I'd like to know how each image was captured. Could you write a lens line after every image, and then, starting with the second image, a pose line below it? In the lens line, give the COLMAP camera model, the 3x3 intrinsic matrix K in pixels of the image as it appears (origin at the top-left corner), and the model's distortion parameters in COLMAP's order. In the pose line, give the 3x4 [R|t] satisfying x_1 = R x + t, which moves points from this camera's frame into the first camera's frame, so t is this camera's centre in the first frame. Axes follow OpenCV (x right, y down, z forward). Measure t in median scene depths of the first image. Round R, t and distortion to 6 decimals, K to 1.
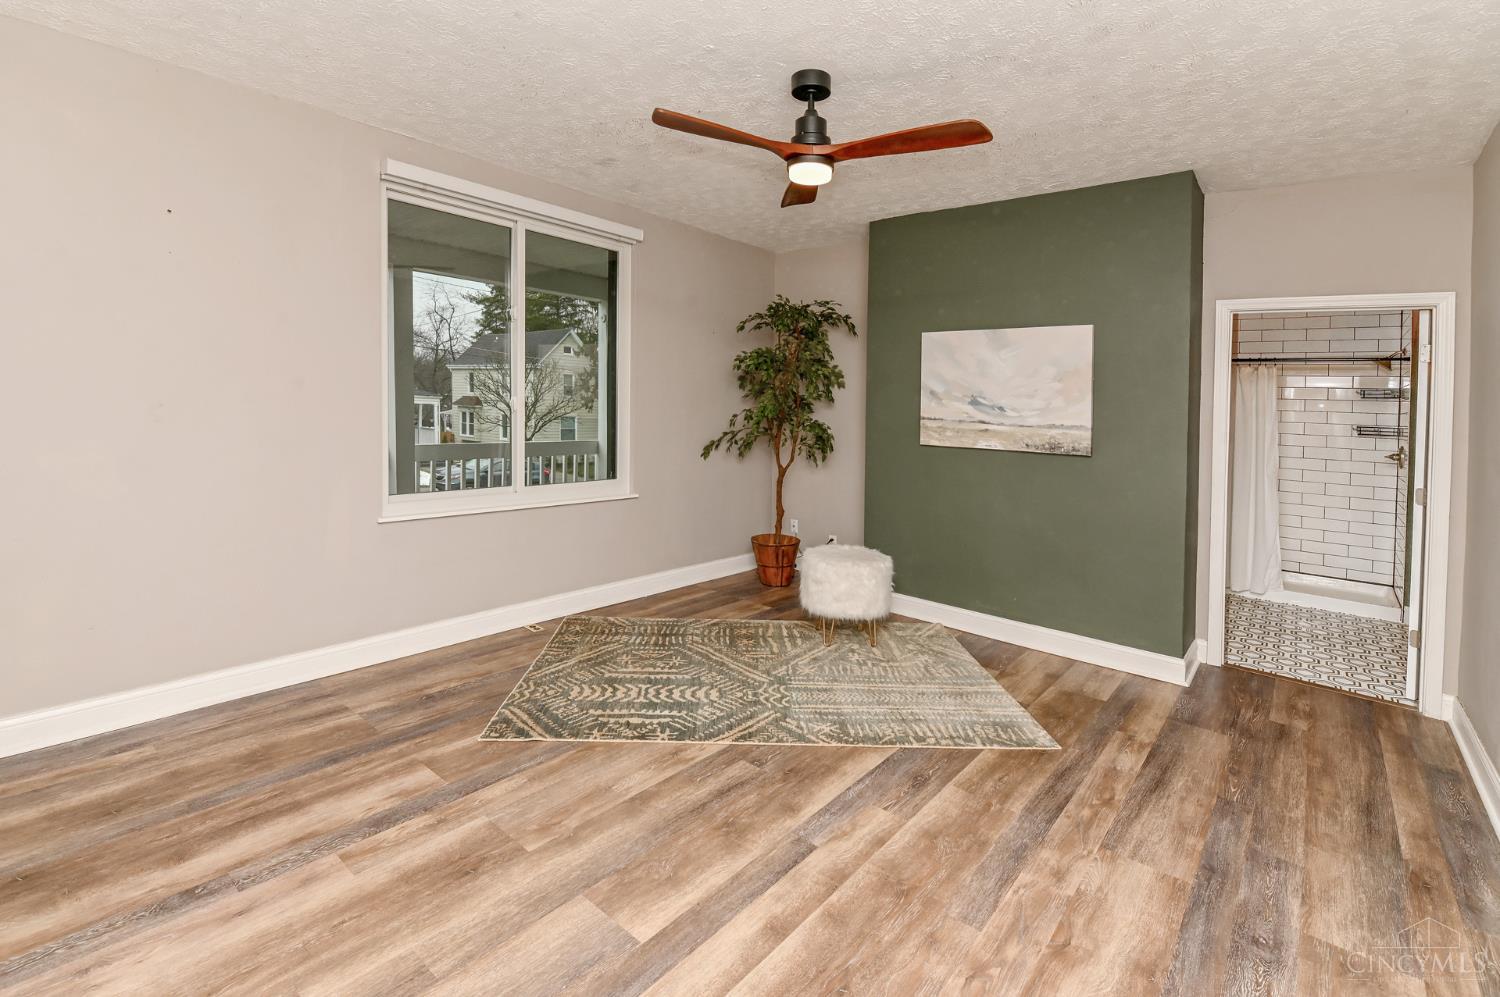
lens RADIAL K [[675.1, 0, 753.3], [0, 675.1, 482.8], [0, 0, 1]] dist [0.000607, -0.010192]
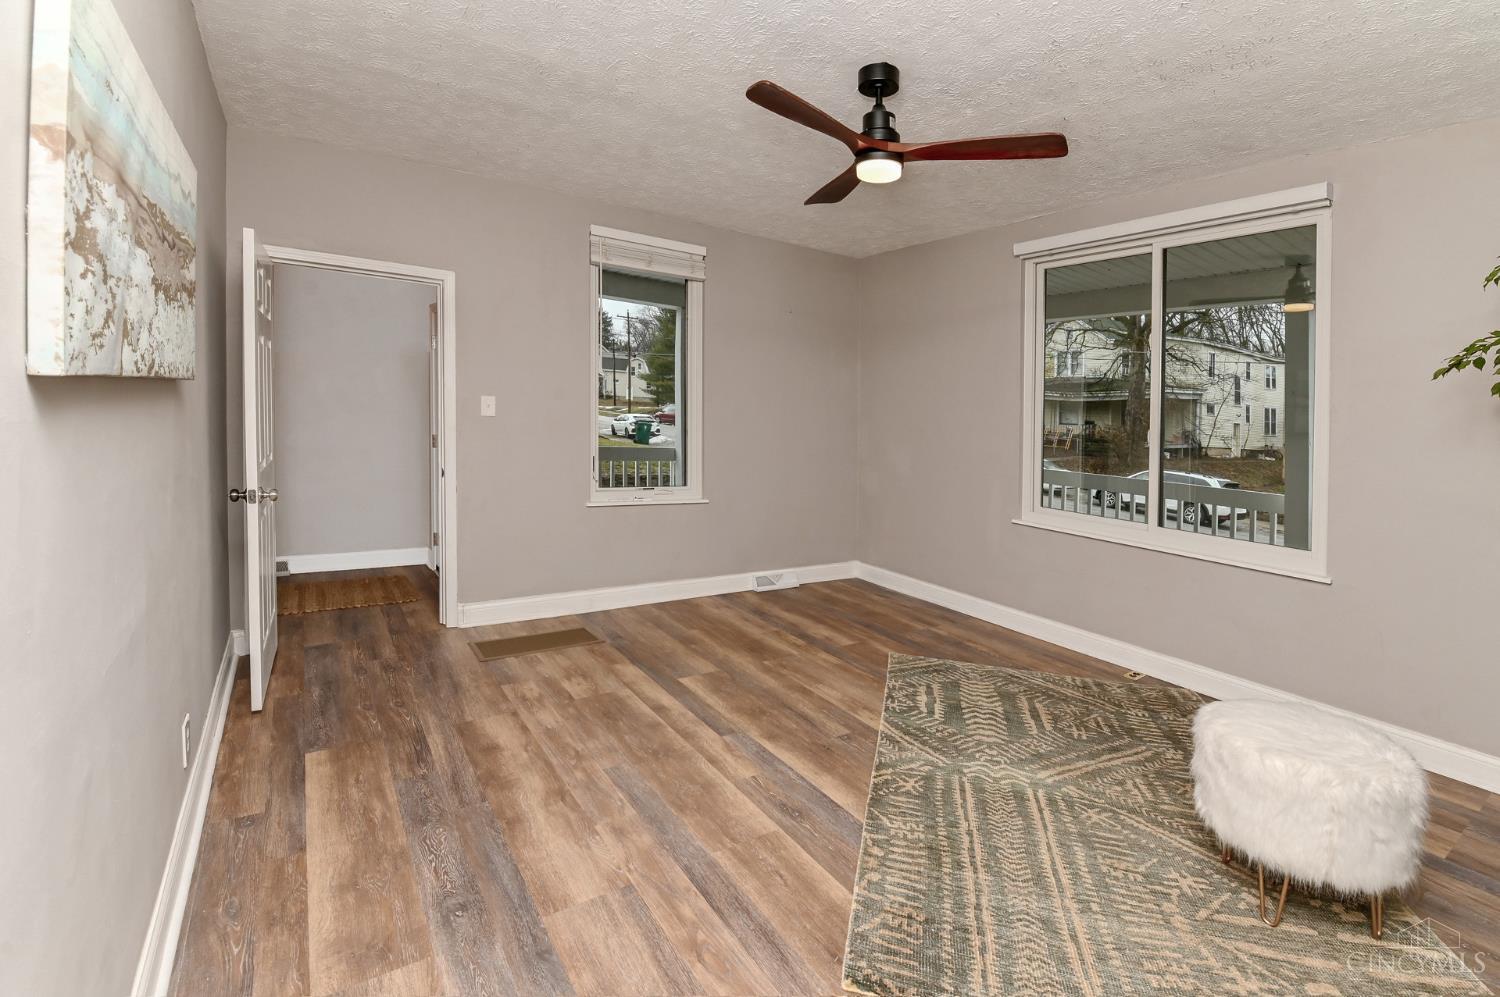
lens RADIAL K [[675.7, 0, 739.9], [0, 675.7, 504.2], [0, 0, 1]] dist [-0.000326, -0.009879]
pose [[-0.295886, 0.080047, -0.951863, 0.888191], [-0.171676, 0.975801, 0.135425, -0.057610], [0.939669, 0.203483, -0.274984, 0.891531]]
